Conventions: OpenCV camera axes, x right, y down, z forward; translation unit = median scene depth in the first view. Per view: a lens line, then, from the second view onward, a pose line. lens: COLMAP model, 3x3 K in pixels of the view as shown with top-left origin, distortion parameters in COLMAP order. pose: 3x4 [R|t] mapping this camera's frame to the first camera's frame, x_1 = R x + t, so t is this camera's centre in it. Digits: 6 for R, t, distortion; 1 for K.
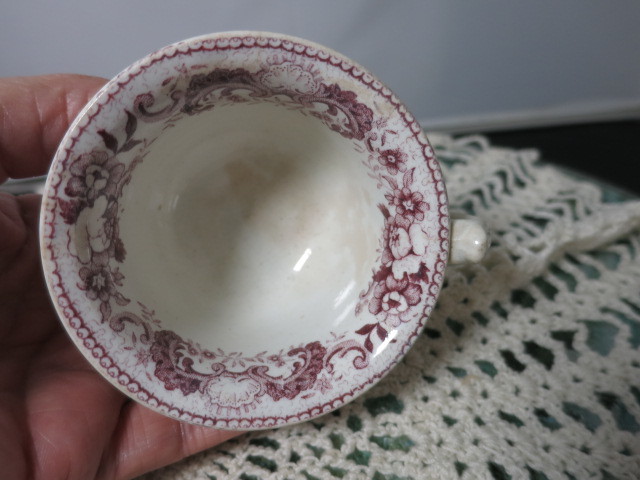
lens RADIAL K [[462.6, 0, 320.4], [0, 462.6, 238.2], [0, 0, 1]] dist [-0.038139, 0.002356]
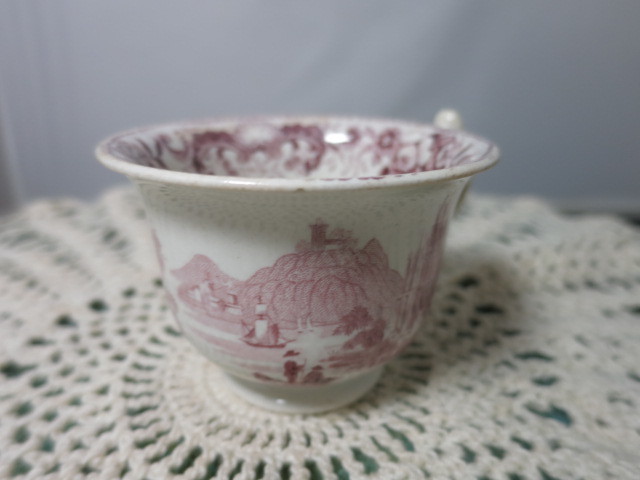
lens RADIAL K [[462.6, 0, 320.4], [0, 462.6, 238.2], [0, 0, 1]] dist [-0.038139, 0.002356]
pose [[0.797552, -0.370311, 0.476215, -0.651346], [0.552163, 0.130191, -0.823509, 0.903667], [0.242955, 0.919739, 0.308306, 0.832714]]
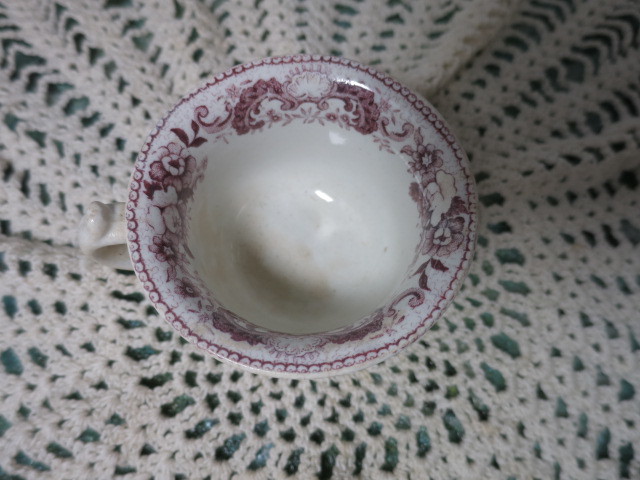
lens RADIAL K [[462.6, 0, 320.4], [0, 462.6, 238.2], [0, 0, 1]] dist [-0.038139, 0.002356]
pose [[-0.967597, 0.085111, -0.237723, 0.104374], [-0.123102, -0.981019, 0.149826, -0.248294], [-0.220459, 0.174235, 0.959708, -0.093013]]
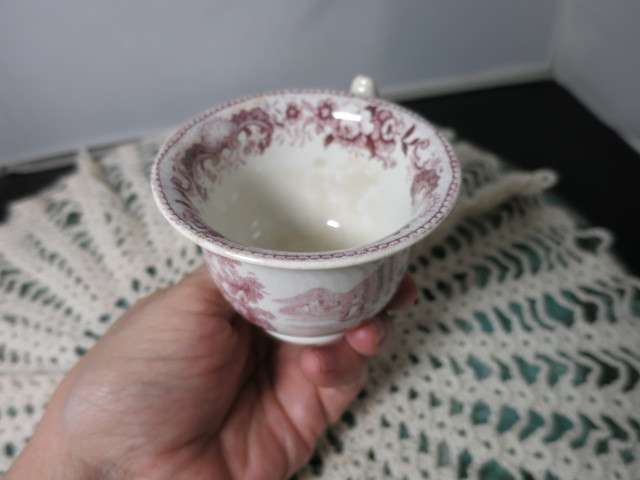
lens RADIAL K [[462.6, 0, 320.4], [0, 462.6, 238.2], [0, 0, 1]] dist [-0.038139, 0.002356]
pose [[0.355389, -0.755354, 0.550580, -0.966531], [0.907075, 0.136508, -0.398221, 0.577420], [0.225639, 0.640941, 0.733677, 0.163143]]
